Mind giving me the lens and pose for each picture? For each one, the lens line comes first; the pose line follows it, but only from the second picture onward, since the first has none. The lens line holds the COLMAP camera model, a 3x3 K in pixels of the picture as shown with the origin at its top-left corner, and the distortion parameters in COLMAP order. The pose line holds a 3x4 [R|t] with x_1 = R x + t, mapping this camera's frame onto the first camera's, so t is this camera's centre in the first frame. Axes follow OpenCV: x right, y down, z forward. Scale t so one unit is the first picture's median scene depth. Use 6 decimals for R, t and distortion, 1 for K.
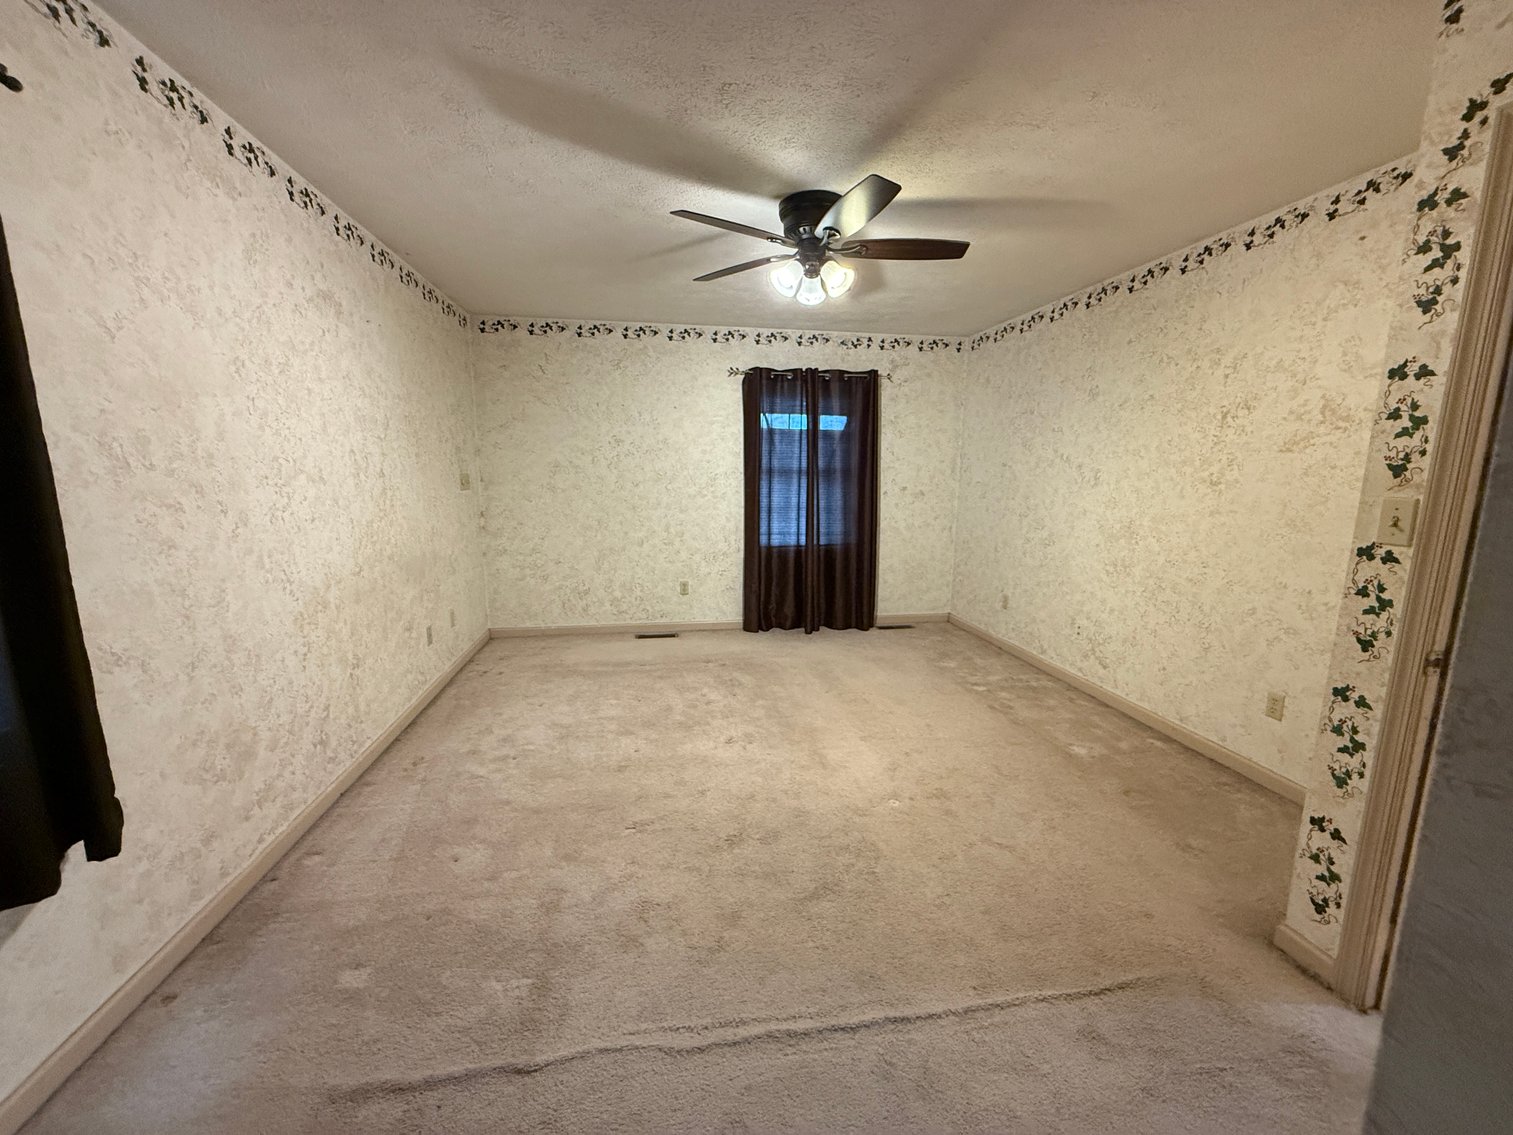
lens RADIAL K [[605.4, 0, 775.7], [0, 605.4, 566.1], [0, 0, 1]] dist [-0.003181, 0.000230]
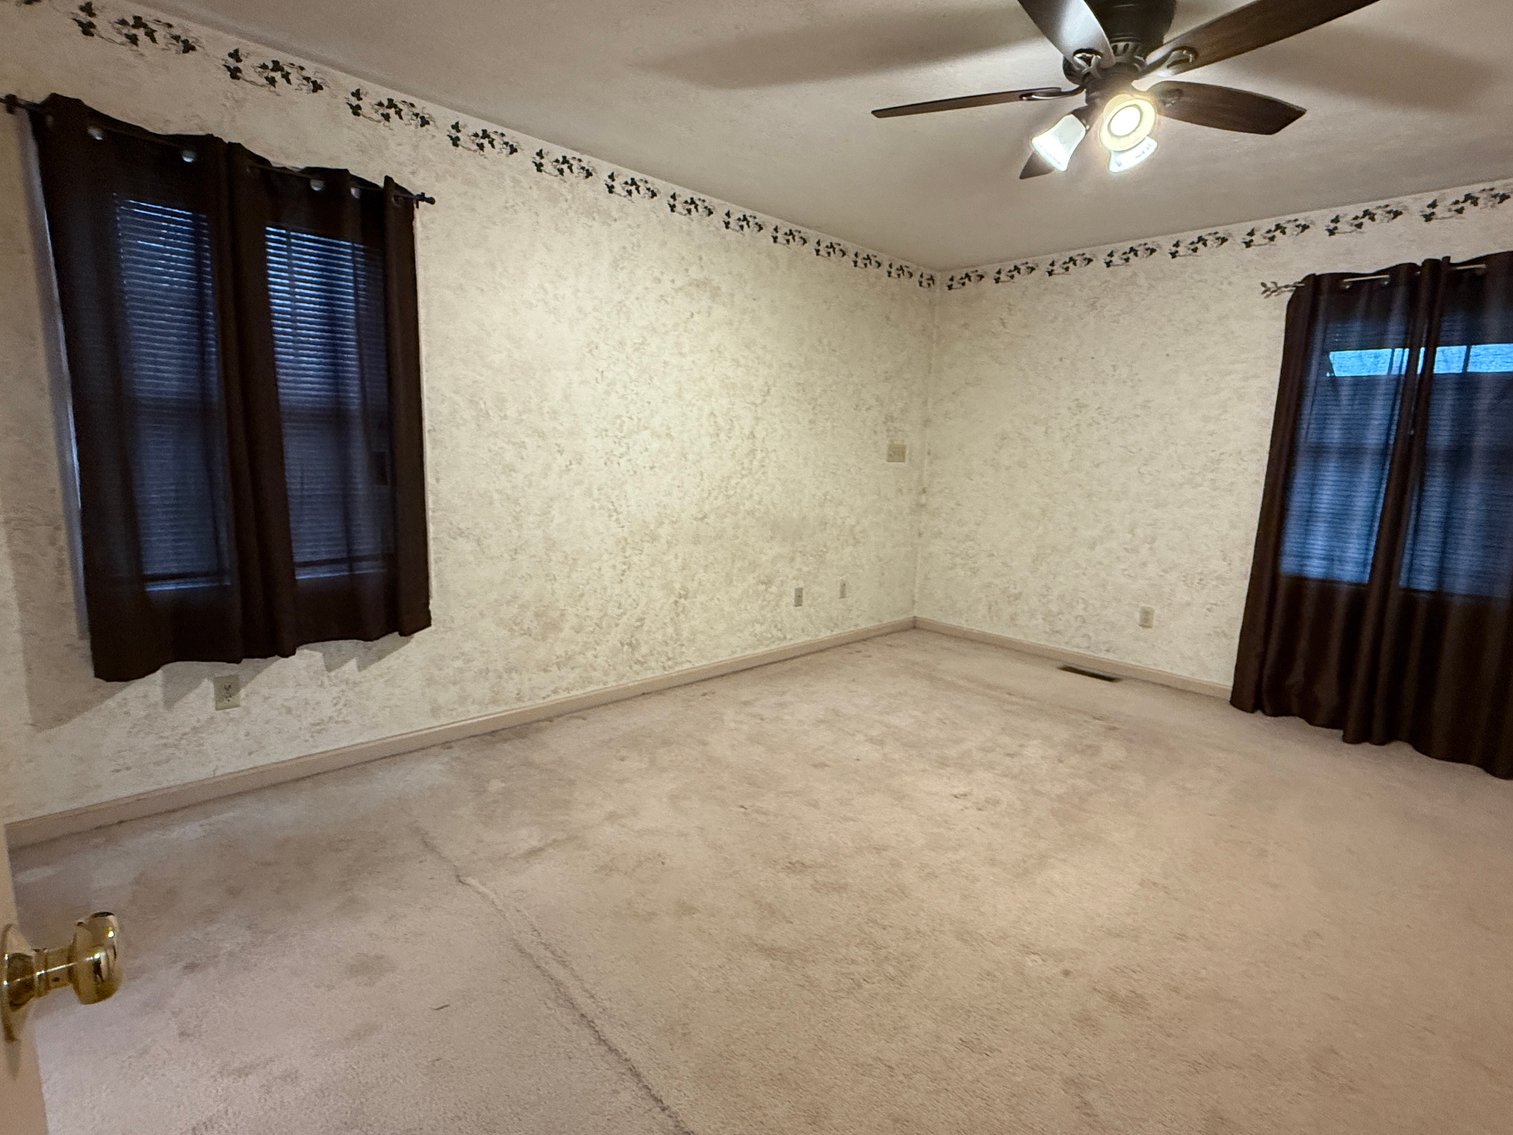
lens RADIAL K [[762.3, 0, 761.4], [0, 762.3, 568.7], [0, 0, 1]] dist [0.001595, -0.001185]
pose [[0.549218, 0.143110, -0.823334, 0.566655], [-0.160649, 0.984932, 0.064035, -0.006556], [0.820093, 0.097099, 0.563933, 0.267057]]
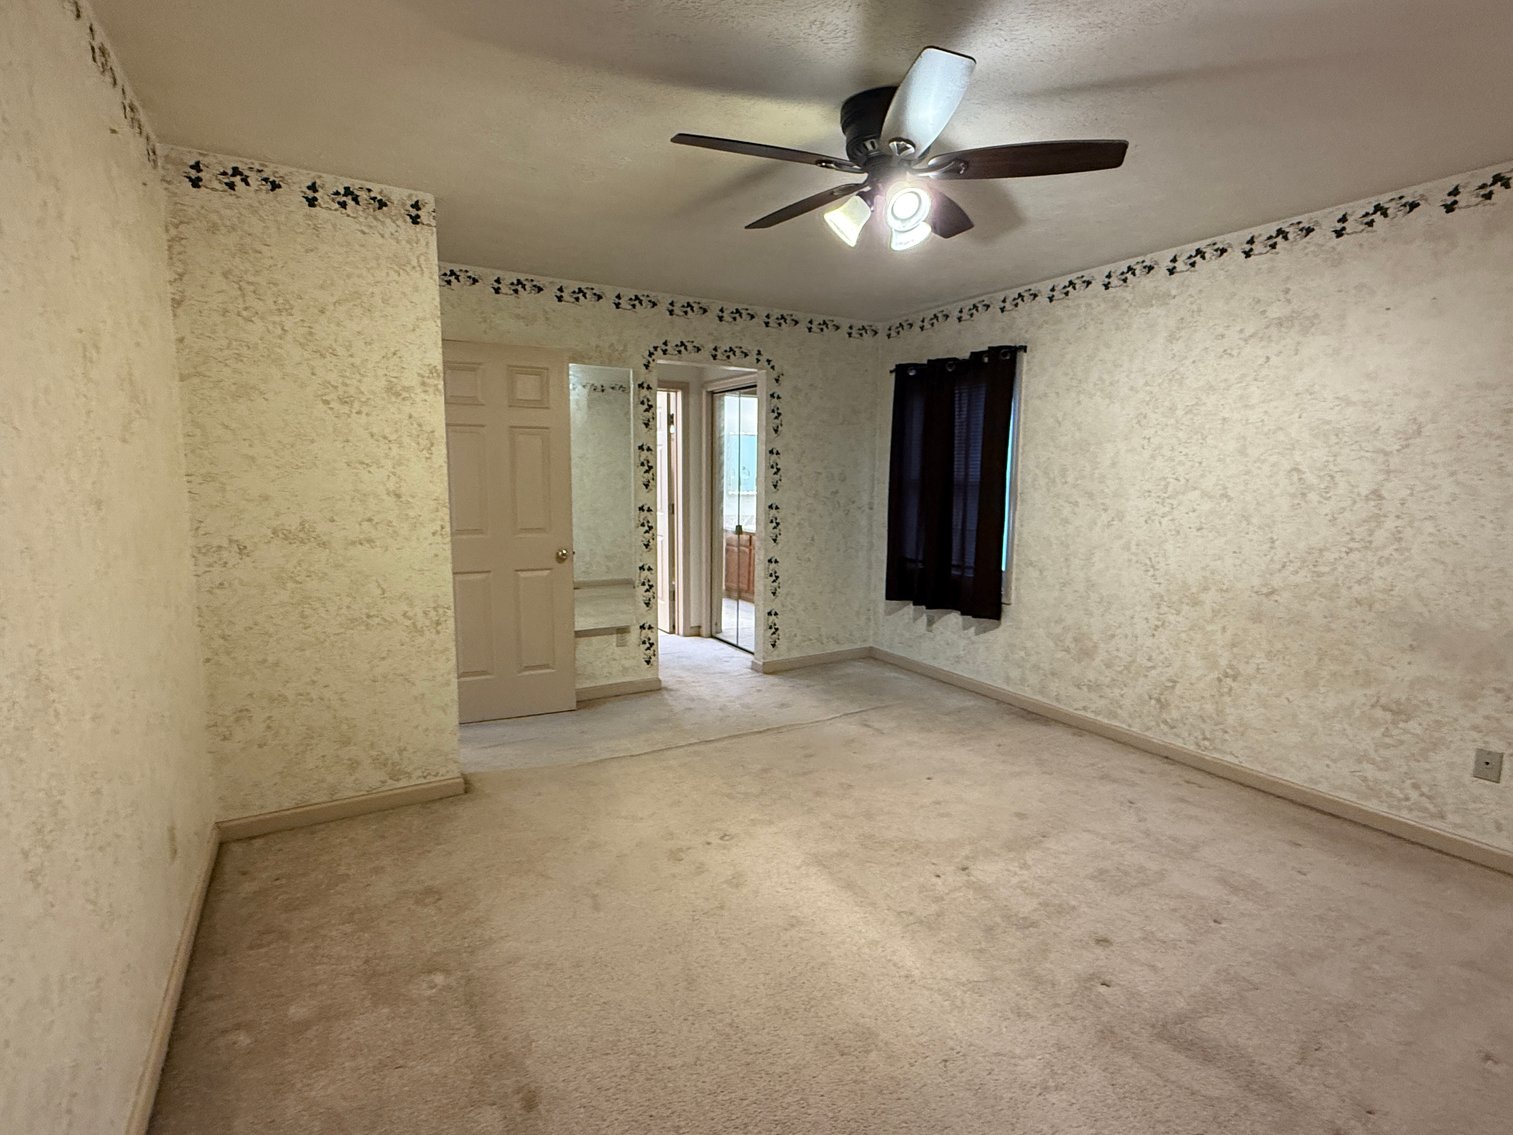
lens RADIAL K [[762.3, 0, 751.0], [0, 762.3, 572.2], [0, 0, 1]] dist [0.001595, -0.001185]
pose [[-0.949394, 0.018962, -0.313515, 0.463880], [-0.070502, 0.959839, 0.271549, -0.285541], [0.306073, 0.279910, -0.909928, 1.777320]]
